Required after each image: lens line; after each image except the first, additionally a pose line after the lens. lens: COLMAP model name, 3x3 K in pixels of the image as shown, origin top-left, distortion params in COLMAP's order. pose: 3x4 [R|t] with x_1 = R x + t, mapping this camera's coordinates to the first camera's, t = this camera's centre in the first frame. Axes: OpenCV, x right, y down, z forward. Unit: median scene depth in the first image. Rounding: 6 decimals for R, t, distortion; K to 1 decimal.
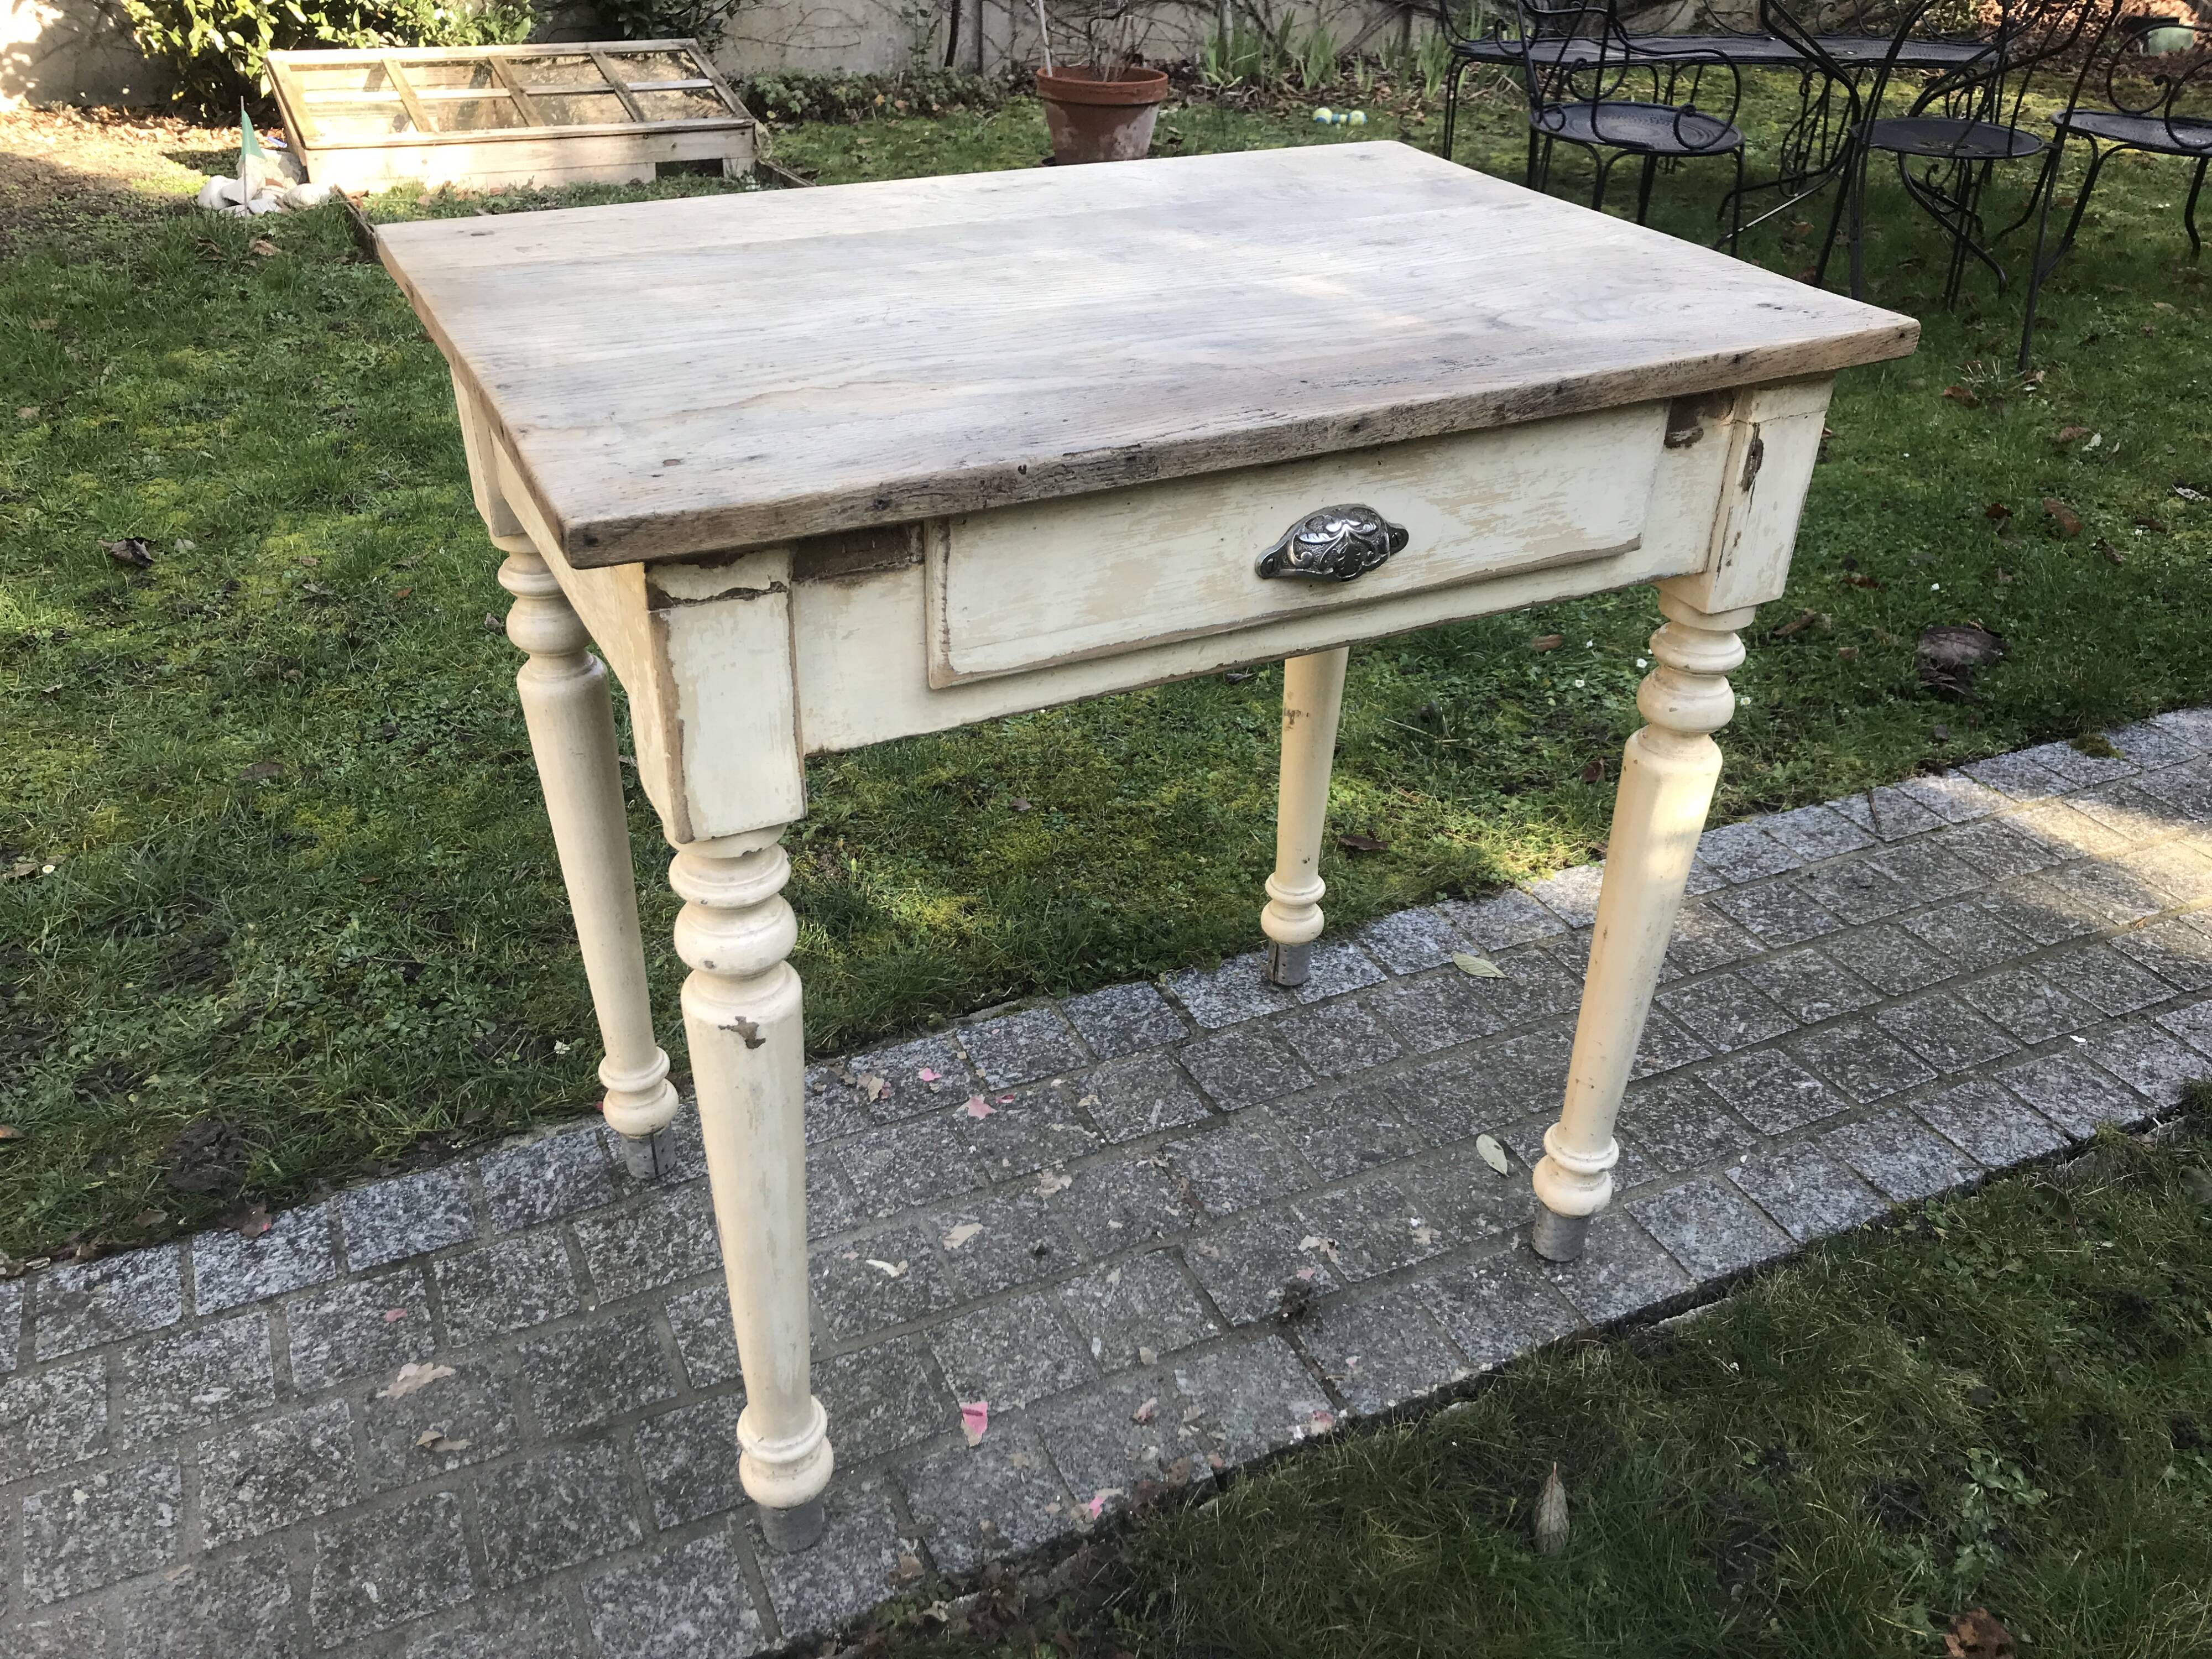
lens RADIAL K [[1813.2, 0, 1104.3], [0, 1813.2, 827.3], [0, 0, 1]] dist [0.005636, 0.015029]
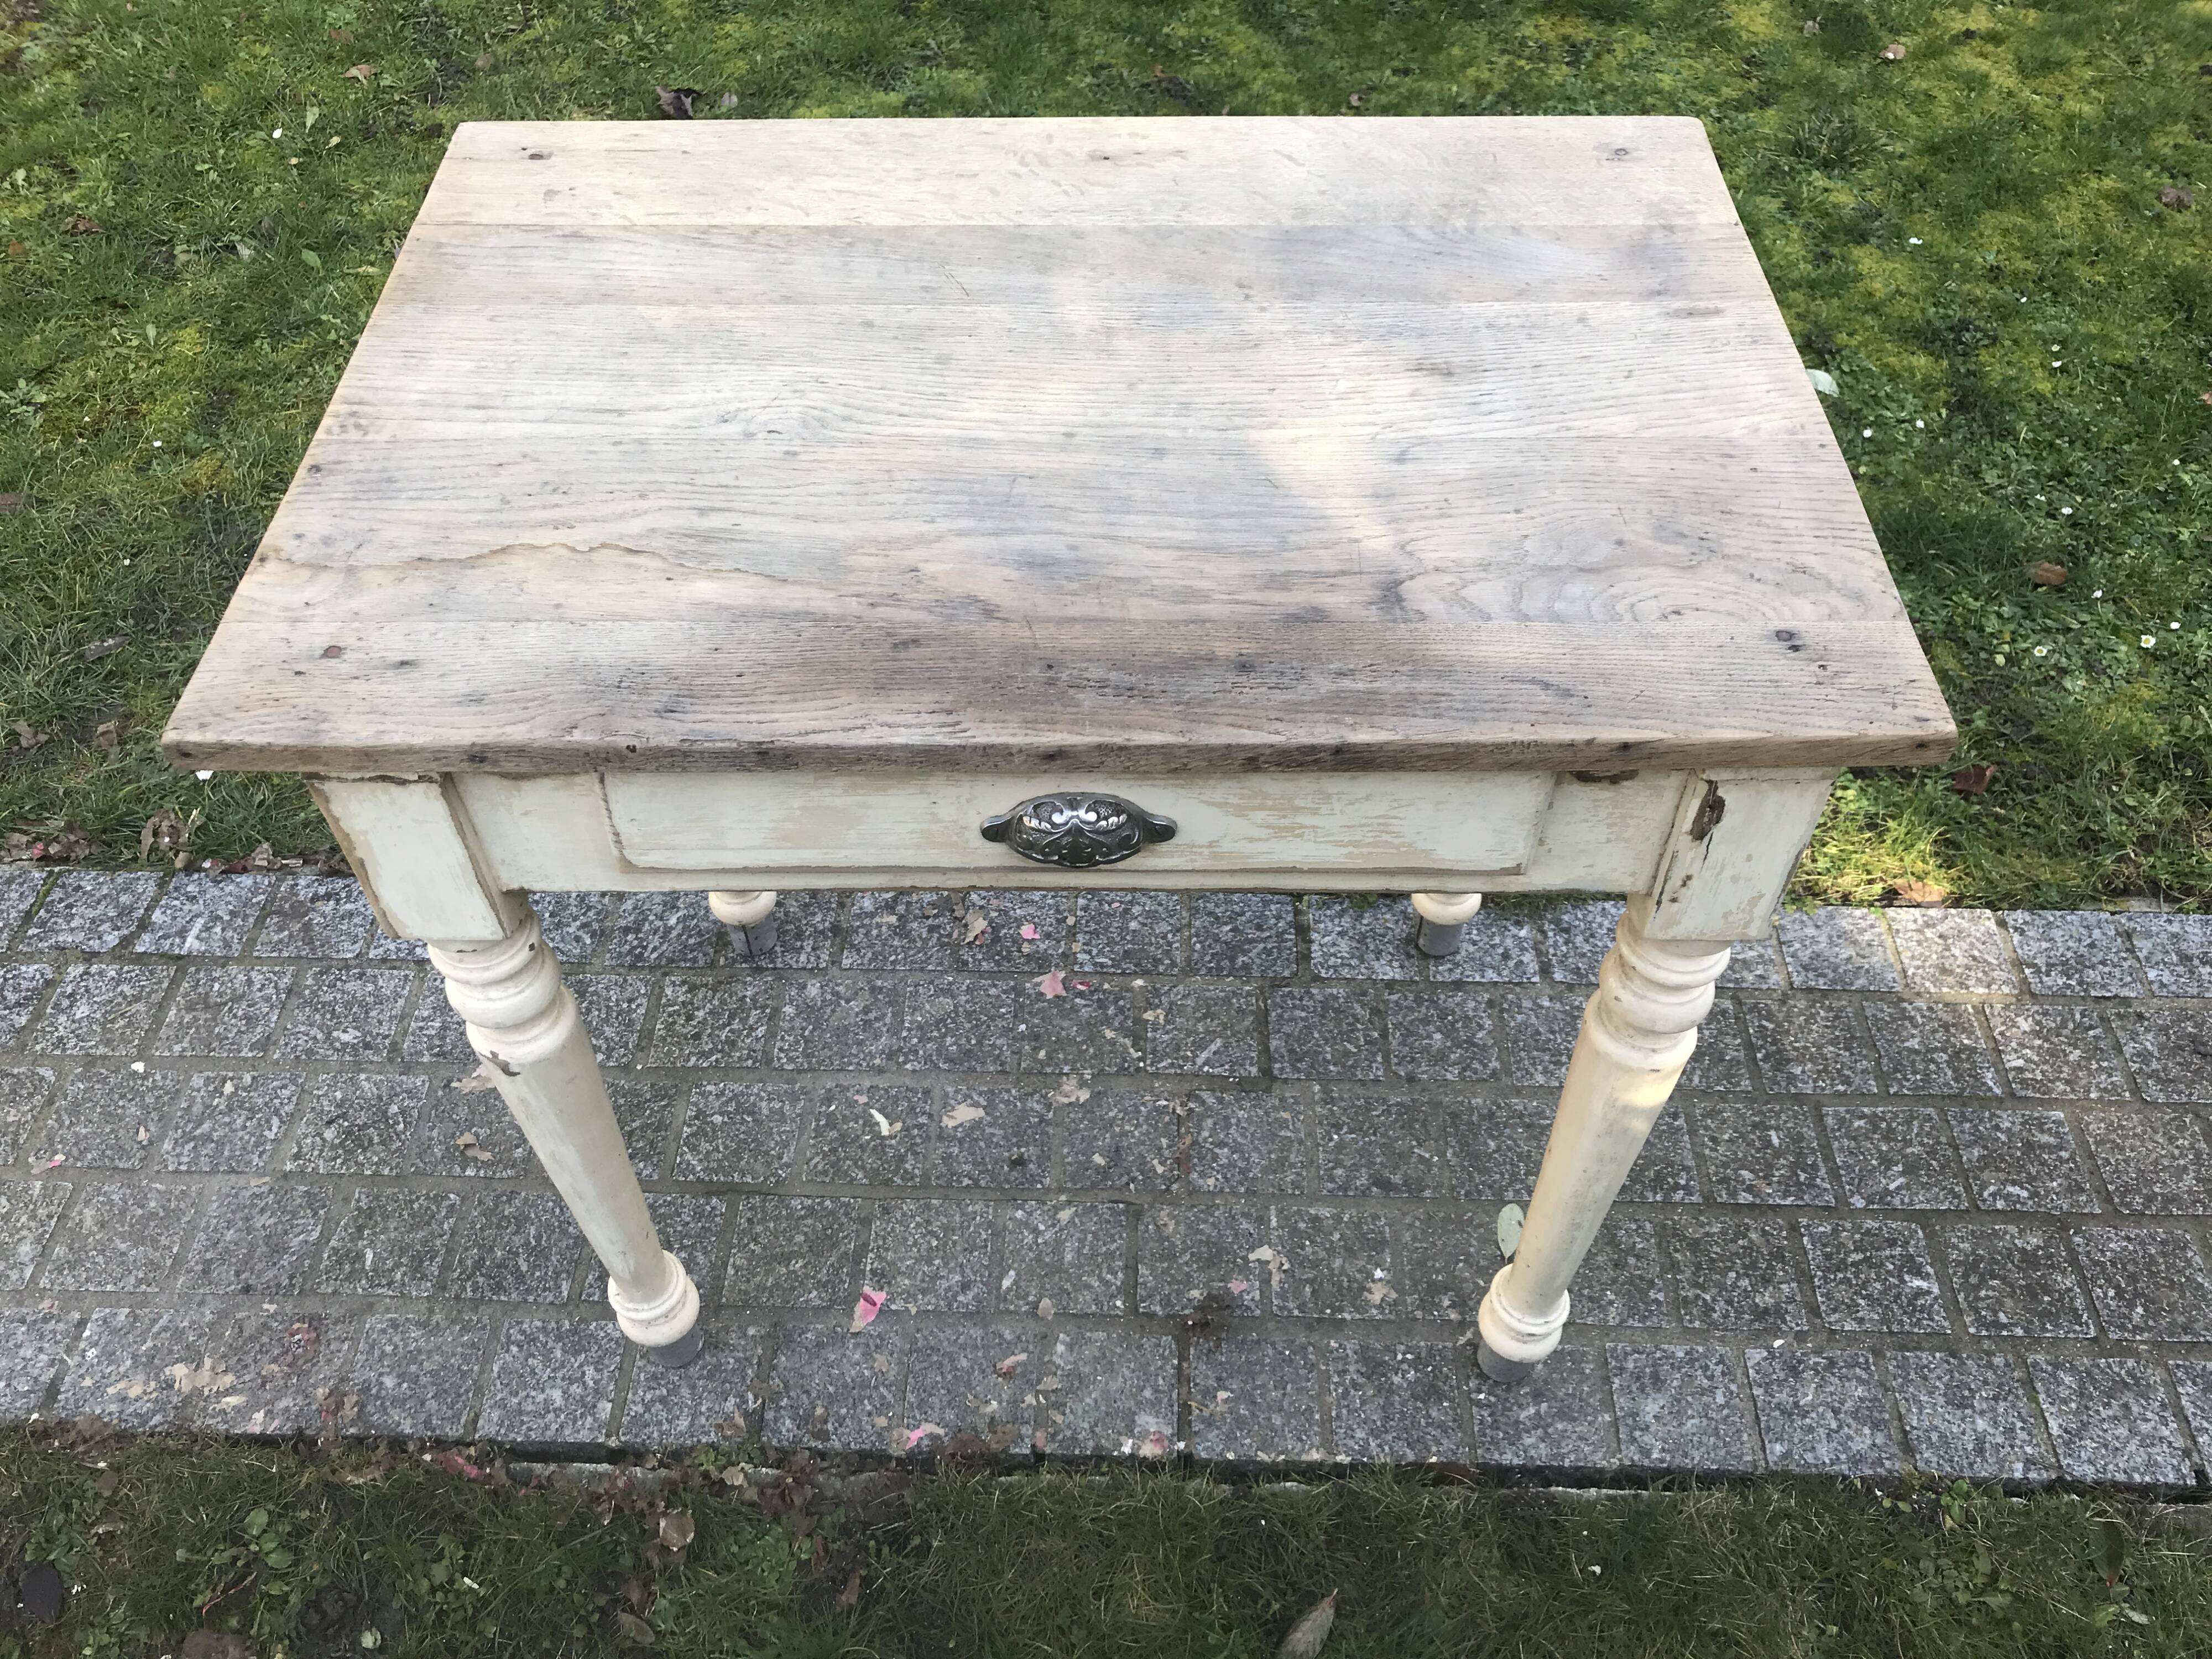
lens RADIAL K [[1805.1, 0, 1106.7], [0, 1805.1, 814.4], [0, 0, 1]] dist [0.014988, 0.003044]
pose [[0.889645, 0.322741, -0.323064, 0.281779], [-0.215698, 0.920557, 0.325654, -0.300445], [0.402500, -0.220032, 0.888583, 0.137764]]
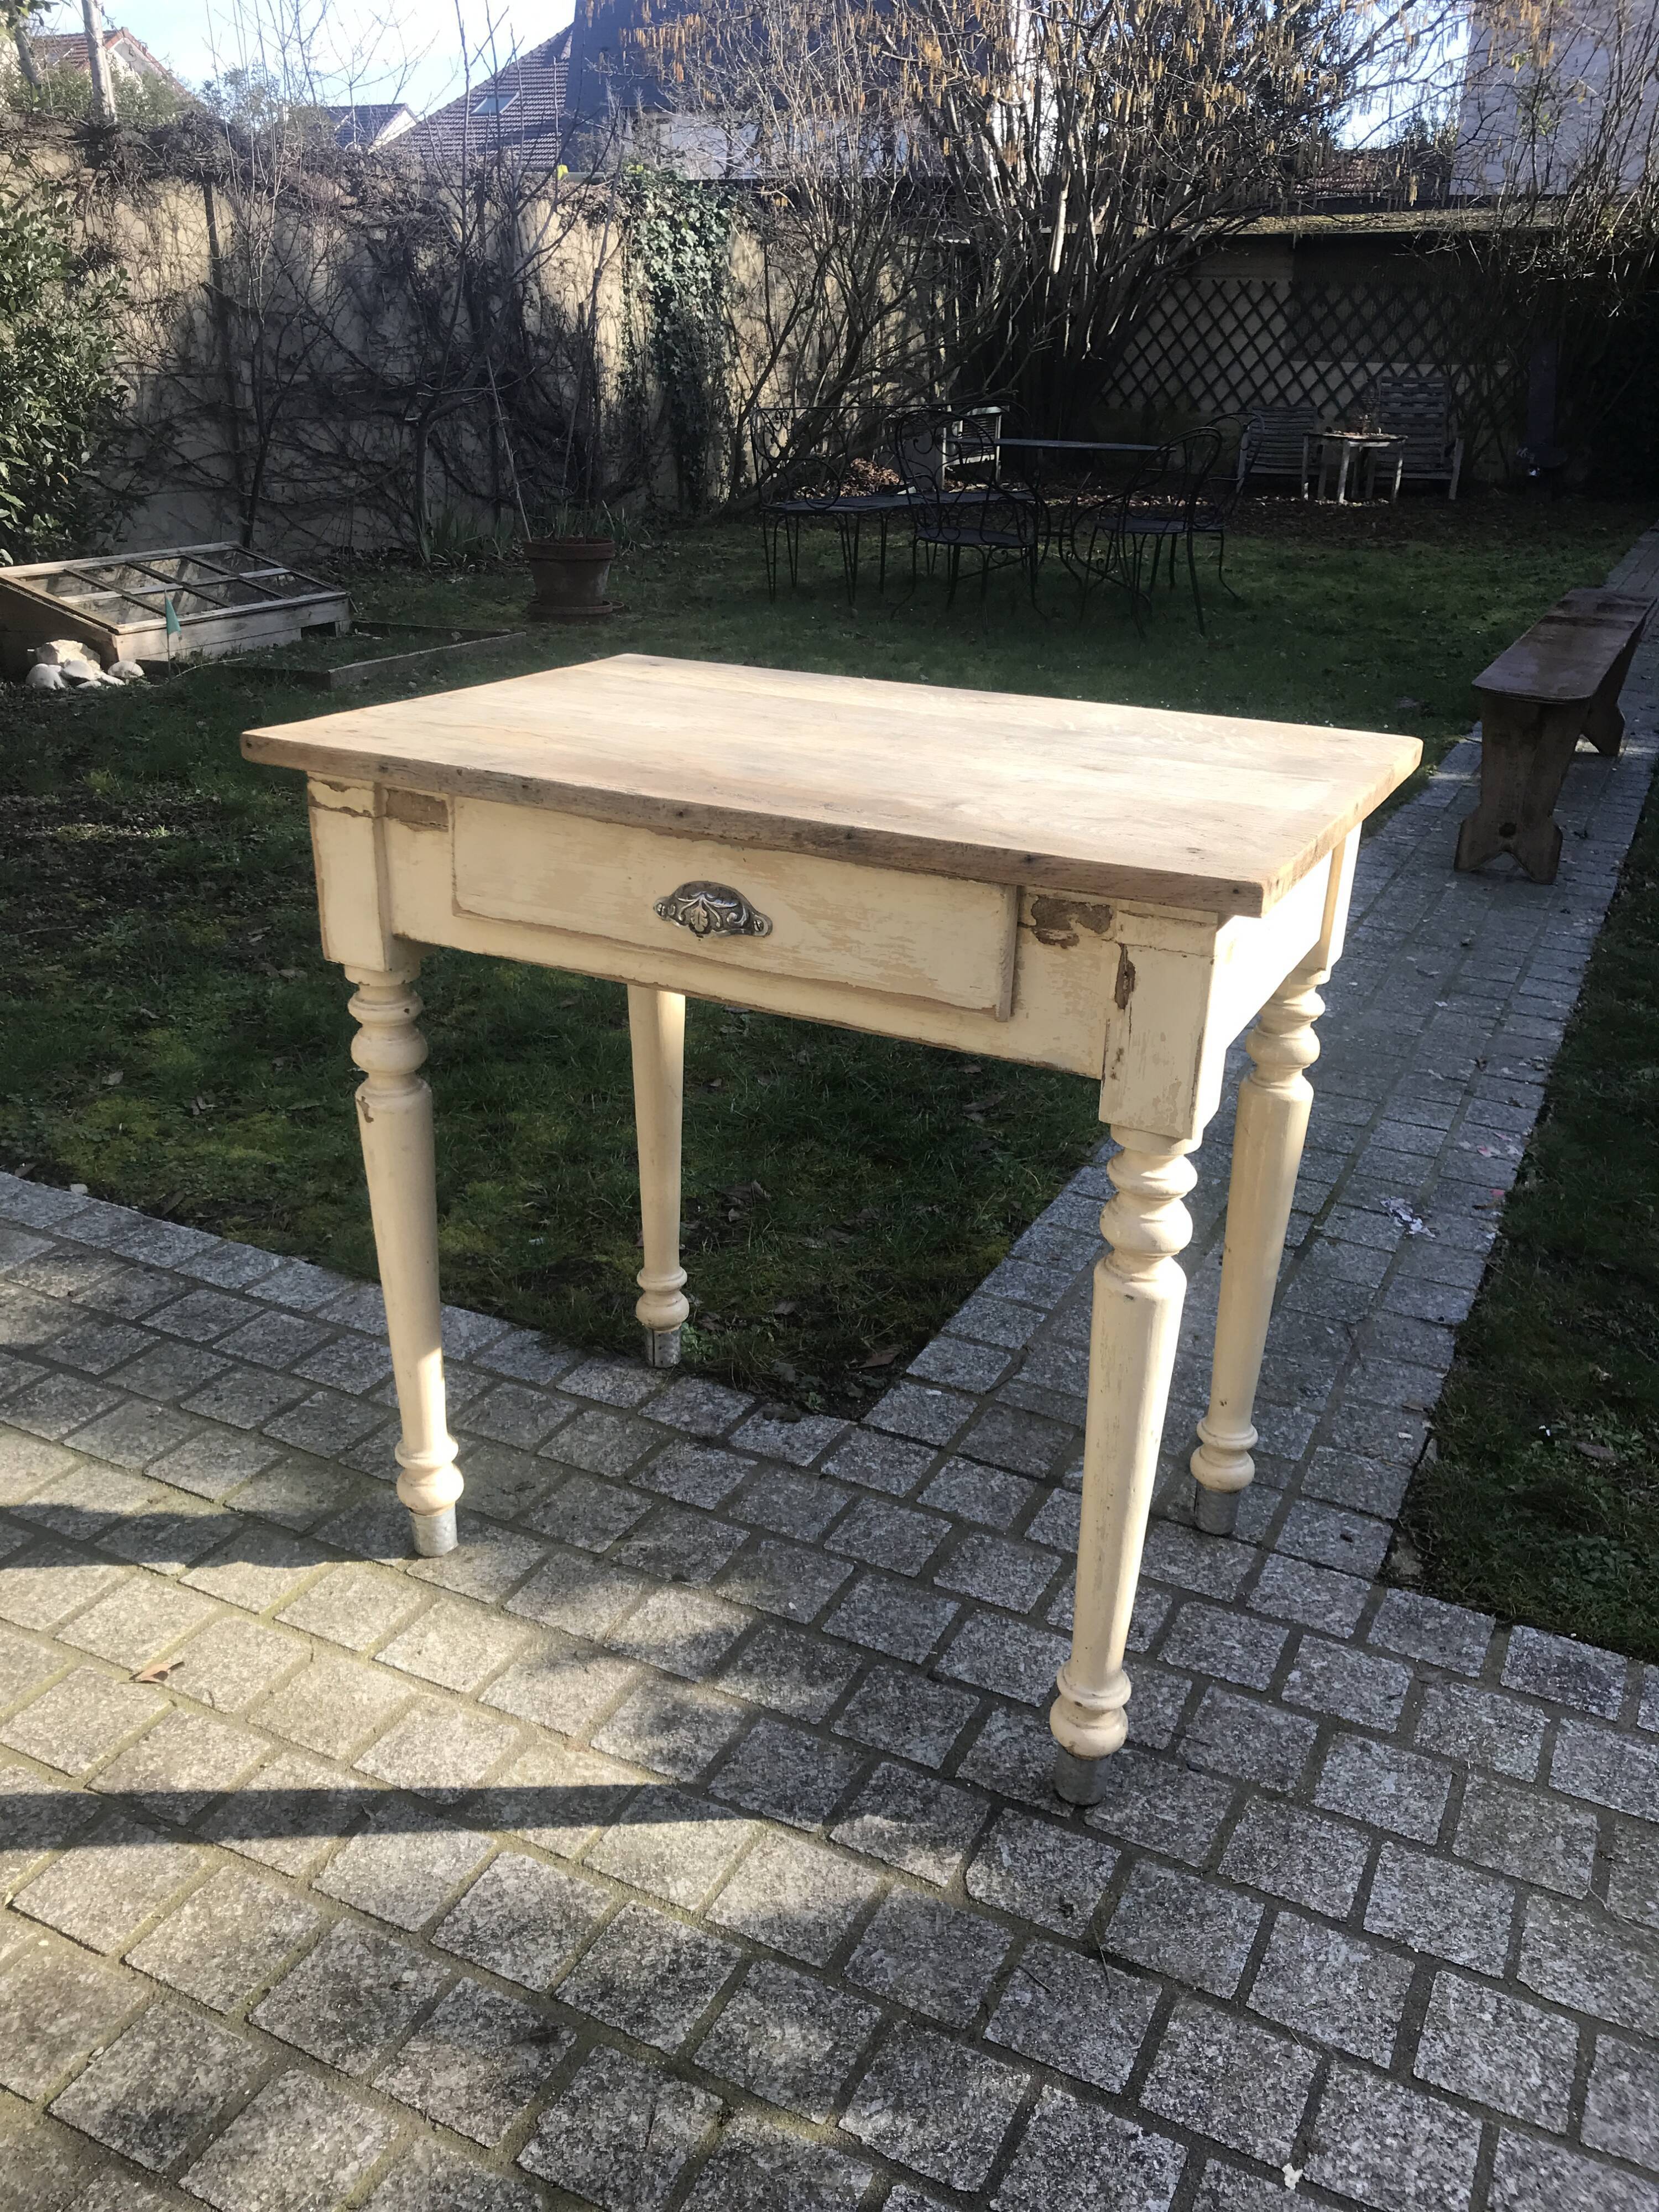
lens RADIAL K [[1837.4, 0, 794.2], [0, 1837.4, 1192.4], [0, 0, 1]] dist [-0.001285, 0.002106]
pose [[0.586632, 0.327047, -0.740880, 0.807920], [-0.438383, 0.897449, 0.049049, -0.042463], [0.680943, 0.296015, 0.669844, 0.132000]]
